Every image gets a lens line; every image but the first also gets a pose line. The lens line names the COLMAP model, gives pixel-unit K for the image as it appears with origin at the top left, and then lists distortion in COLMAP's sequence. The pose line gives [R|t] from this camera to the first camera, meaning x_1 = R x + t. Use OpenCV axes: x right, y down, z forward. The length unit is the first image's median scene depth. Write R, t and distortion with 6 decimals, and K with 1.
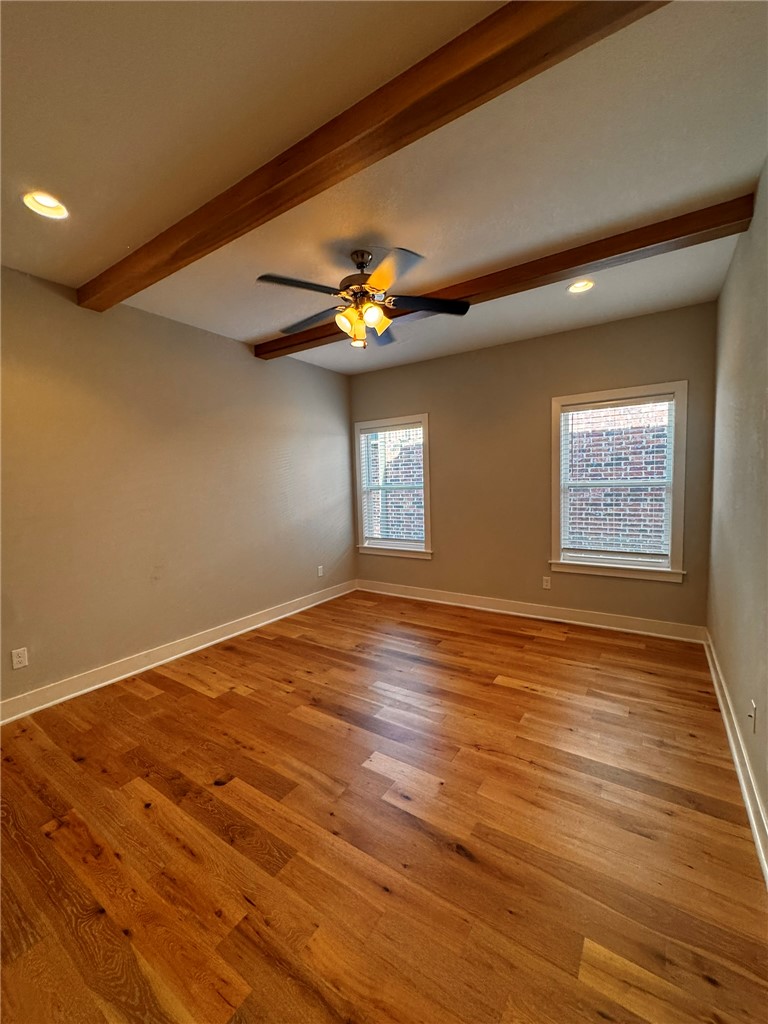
lens RADIAL K [[409.2, 0, 385.0], [0, 409.2, 511.7], [0, 0, 1]] dist [-0.002278, 0.000016]
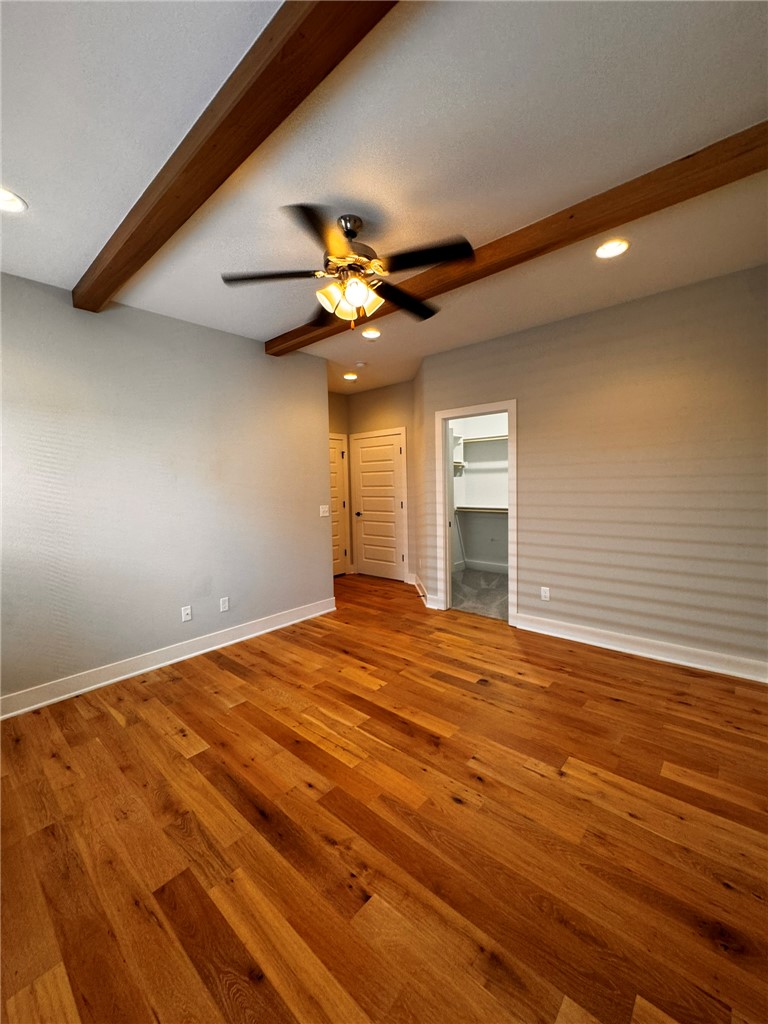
lens RADIAL K [[409.2, 0, 385.0], [0, 409.2, 511.7], [0, 0, 1]] dist [-0.002278, 0.000016]
pose [[-0.989437, 0.040914, 0.139066, -0.226418], [0.061045, 0.987733, 0.143727, -0.140087], [-0.131480, 0.150699, -0.979797, 1.921962]]
